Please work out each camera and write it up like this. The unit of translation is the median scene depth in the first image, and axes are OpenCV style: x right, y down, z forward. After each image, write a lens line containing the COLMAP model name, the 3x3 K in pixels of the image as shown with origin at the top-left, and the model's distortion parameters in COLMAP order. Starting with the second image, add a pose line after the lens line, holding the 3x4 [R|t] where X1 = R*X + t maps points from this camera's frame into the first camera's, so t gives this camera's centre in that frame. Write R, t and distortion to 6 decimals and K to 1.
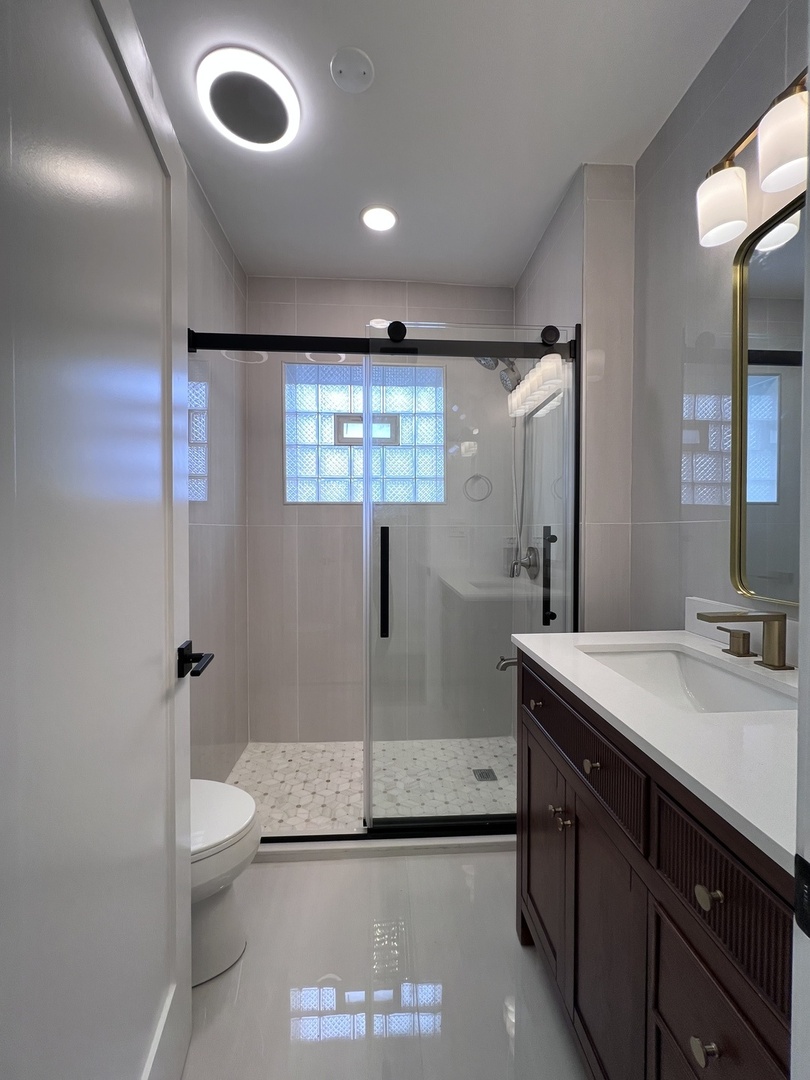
lens RADIAL K [[433.7, 0, 406.4], [0, 433.7, 539.9], [0, 0, 1]] dist [-0.004455, 0.001991]
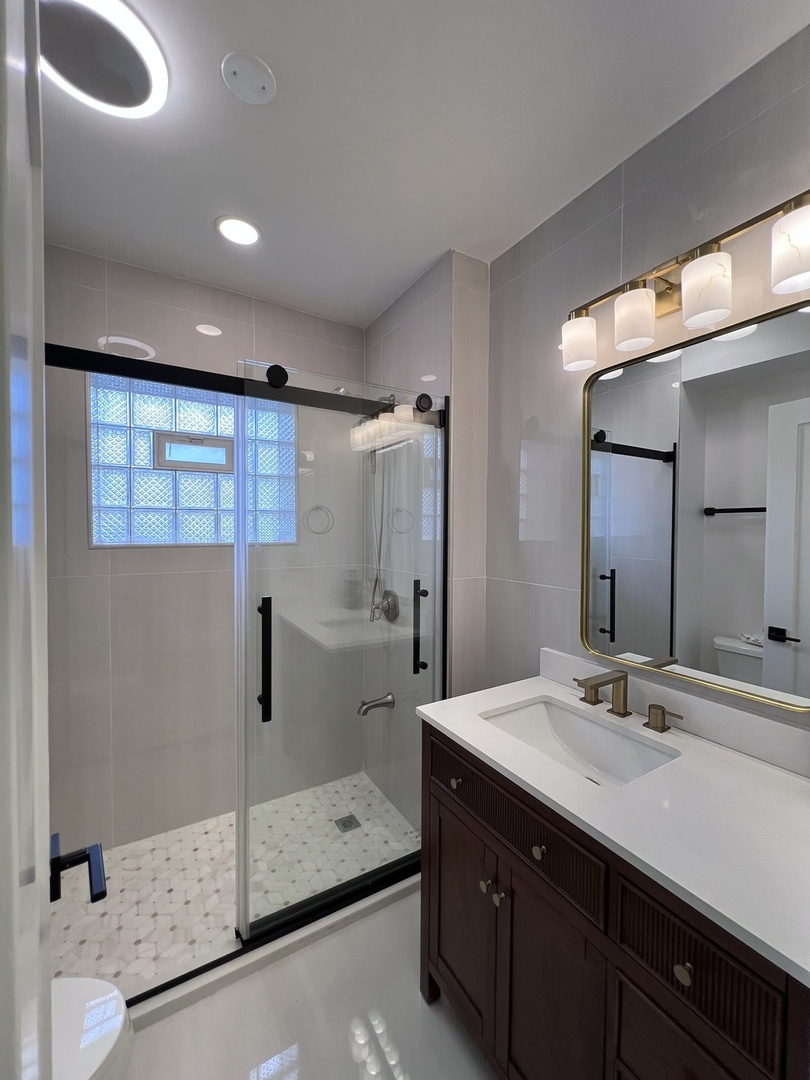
lens RADIAL K [[433.7, 0, 404.9], [0, 433.7, 538.8], [0, 0, 1]] dist [-0.004455, 0.001991]
pose [[0.888357, -0.006511, 0.459107, -0.180867], [0.002830, 0.999958, 0.008706, -0.138037], [-0.459144, -0.006435, 0.888338, 0.075665]]
